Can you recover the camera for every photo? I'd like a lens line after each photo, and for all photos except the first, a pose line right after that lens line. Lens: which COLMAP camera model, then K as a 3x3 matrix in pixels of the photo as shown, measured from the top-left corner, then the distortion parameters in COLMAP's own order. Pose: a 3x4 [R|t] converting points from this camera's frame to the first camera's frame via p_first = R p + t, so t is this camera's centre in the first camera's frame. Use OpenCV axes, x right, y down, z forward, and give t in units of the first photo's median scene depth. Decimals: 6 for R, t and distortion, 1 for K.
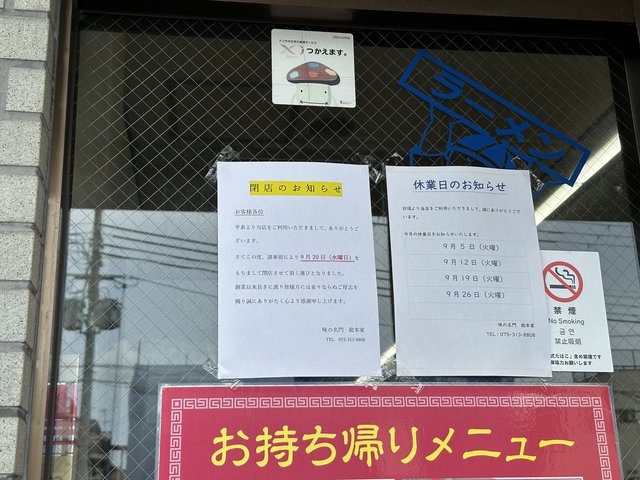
lens RADIAL K [[898.3, 0, 320.0], [0, 898.3, 240.0], [0, 0, 1]] dist [0.003374, 0.000919]
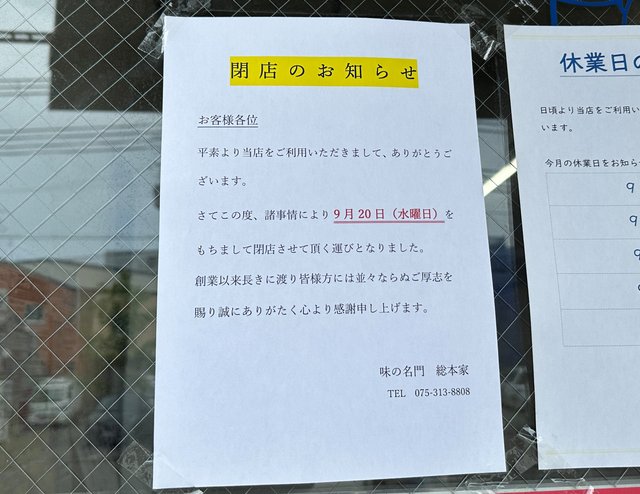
lens RADIAL K [[462.6, 0, 320.0], [0, 462.6, 247.0], [0, 0, 1]] dist [0.027498, -0.004035]
pose [[0.998086, 0.002891, -0.061768, -0.013297], [0.007842, 0.984925, 0.172803, -0.006597], [0.061336, -0.172957, 0.983018, 0.737107]]
